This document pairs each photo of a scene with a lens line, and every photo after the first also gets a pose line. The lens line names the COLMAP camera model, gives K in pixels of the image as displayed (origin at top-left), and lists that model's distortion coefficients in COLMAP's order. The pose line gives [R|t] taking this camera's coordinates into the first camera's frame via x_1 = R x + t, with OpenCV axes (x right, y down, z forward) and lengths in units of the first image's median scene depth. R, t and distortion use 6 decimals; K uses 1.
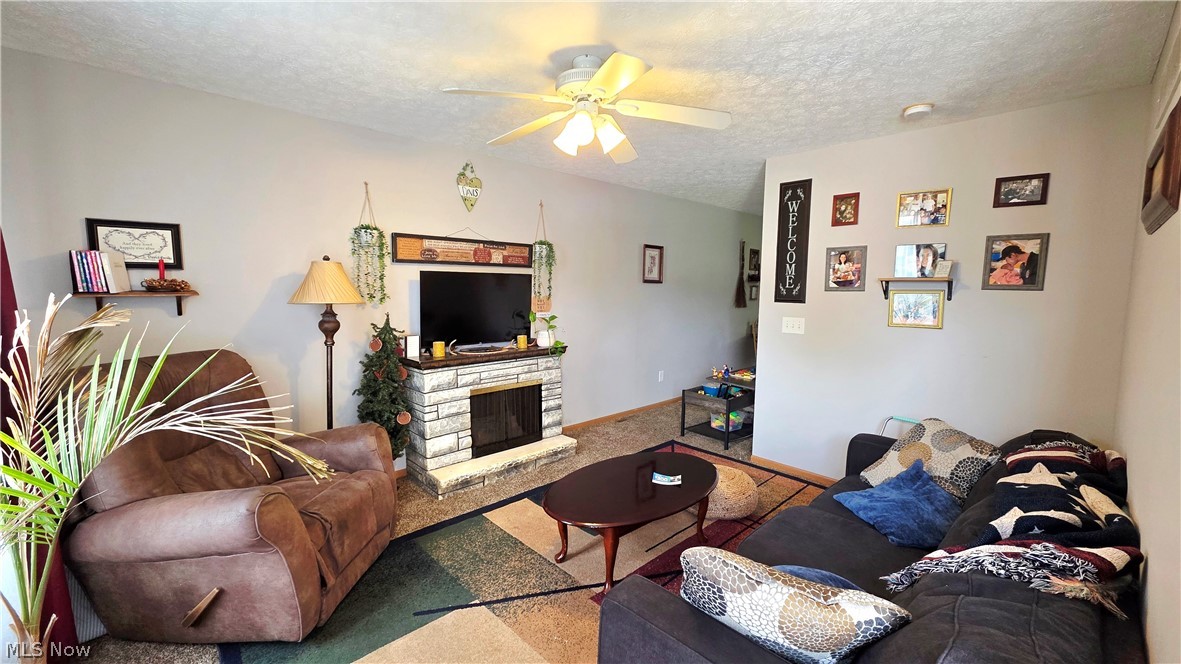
lens RADIAL K [[471.1, 0, 589.7], [0, 471.1, 332.8], [0, 0, 1]] dist [-0.001276, -0.000054]
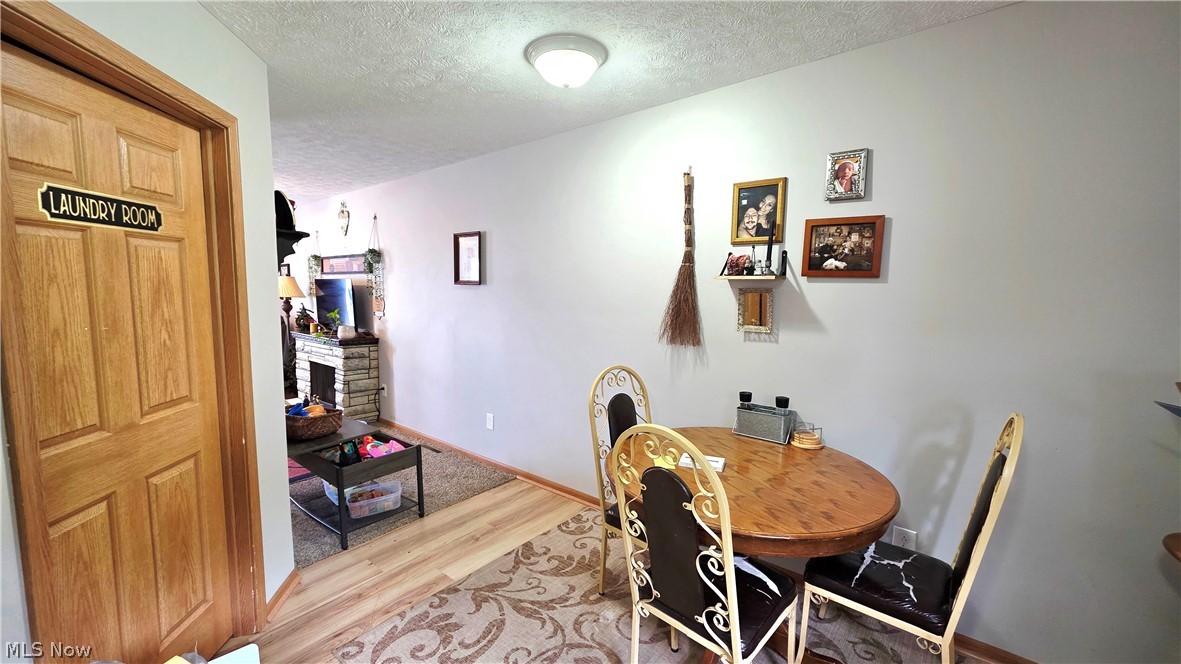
lens RADIAL K [[471.1, 0, 589.9], [0, 471.1, 331.9], [0, 0, 1]] dist [-0.001276, -0.000054]
pose [[0.114563, 0.086202, -0.989669, 0.882993], [-0.104416, 0.991755, 0.074296, -0.107806], [0.987913, 0.094826, 0.122620, 1.112890]]
